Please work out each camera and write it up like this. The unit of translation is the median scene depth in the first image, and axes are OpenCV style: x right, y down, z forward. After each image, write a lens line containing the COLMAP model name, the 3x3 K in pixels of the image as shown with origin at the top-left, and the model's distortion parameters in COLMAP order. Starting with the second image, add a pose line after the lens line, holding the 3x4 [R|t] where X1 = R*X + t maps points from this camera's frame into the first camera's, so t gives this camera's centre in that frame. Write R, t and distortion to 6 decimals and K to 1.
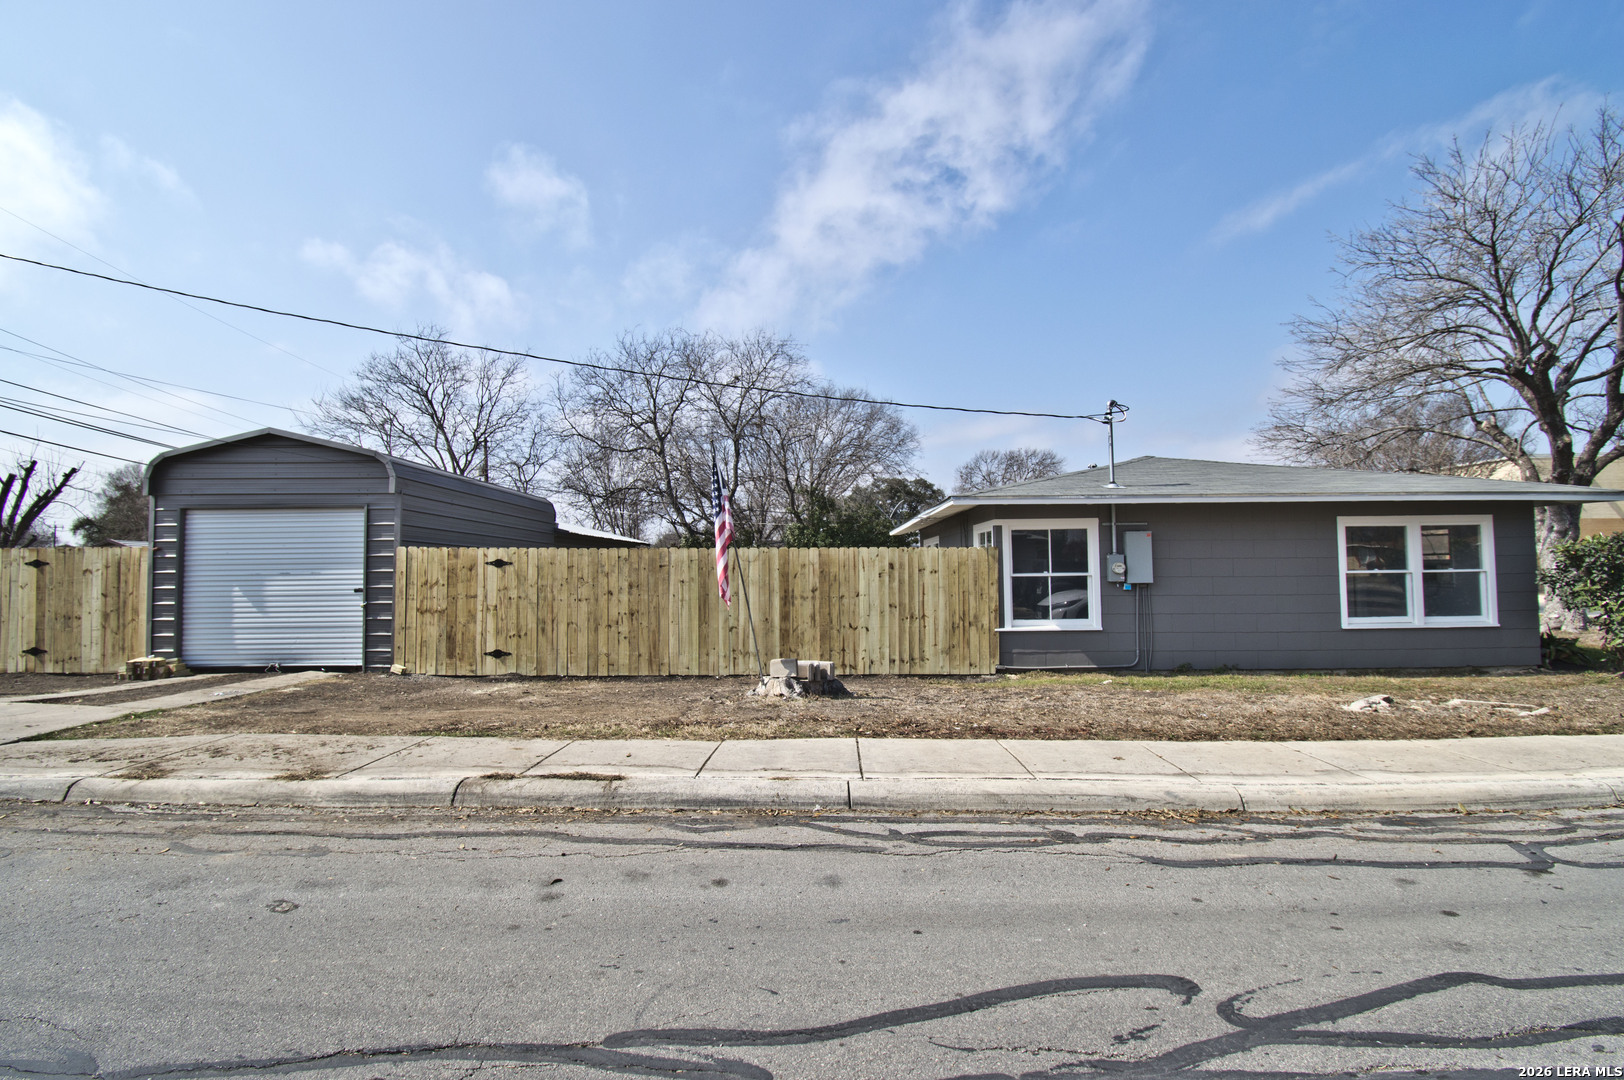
lens RADIAL K [[691.1, 0, 812.0], [0, 691.1, 540.0], [0, 0, 1]] dist [0.001052, -0.000106]
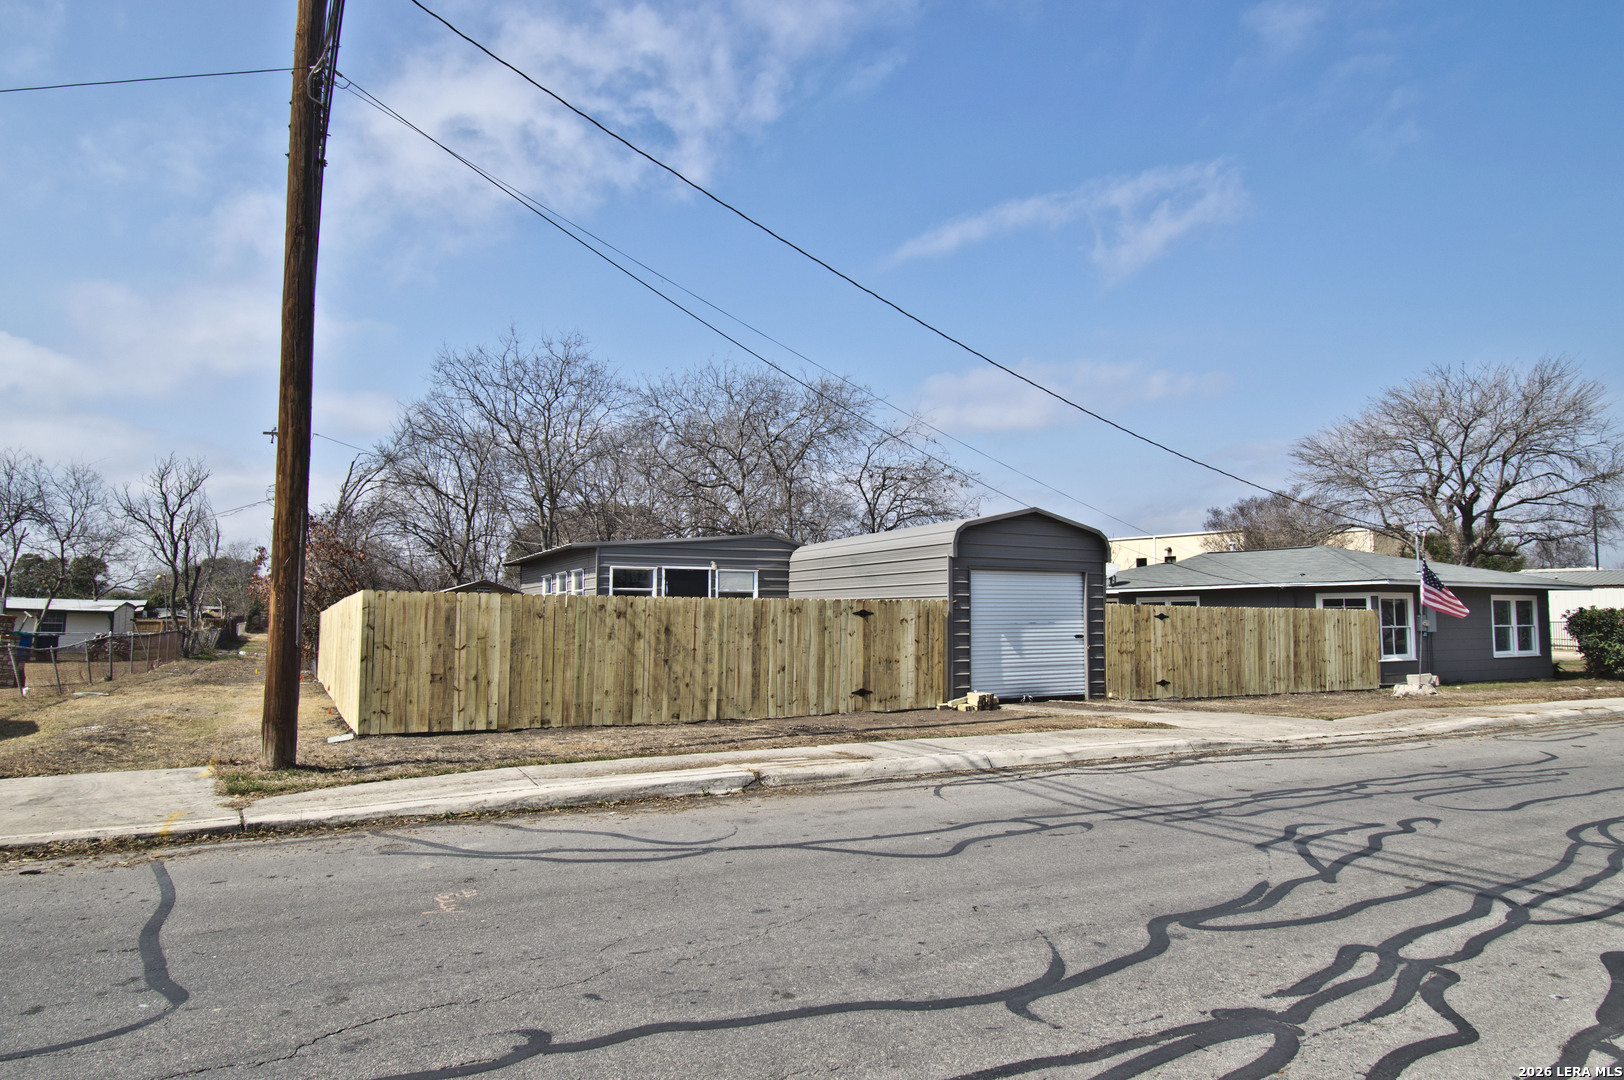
lens RADIAL K [[980.5, 0, 812.0], [0, 980.5, 540.0], [0, 0, 1]] dist [0.057273, -0.000183]
pose [[0.862582, 0.045957, 0.503825, -2.022437], [-0.016921, 0.997929, -0.062057, 0.015432], [-0.505633, 0.045004, 0.861574, -0.339599]]
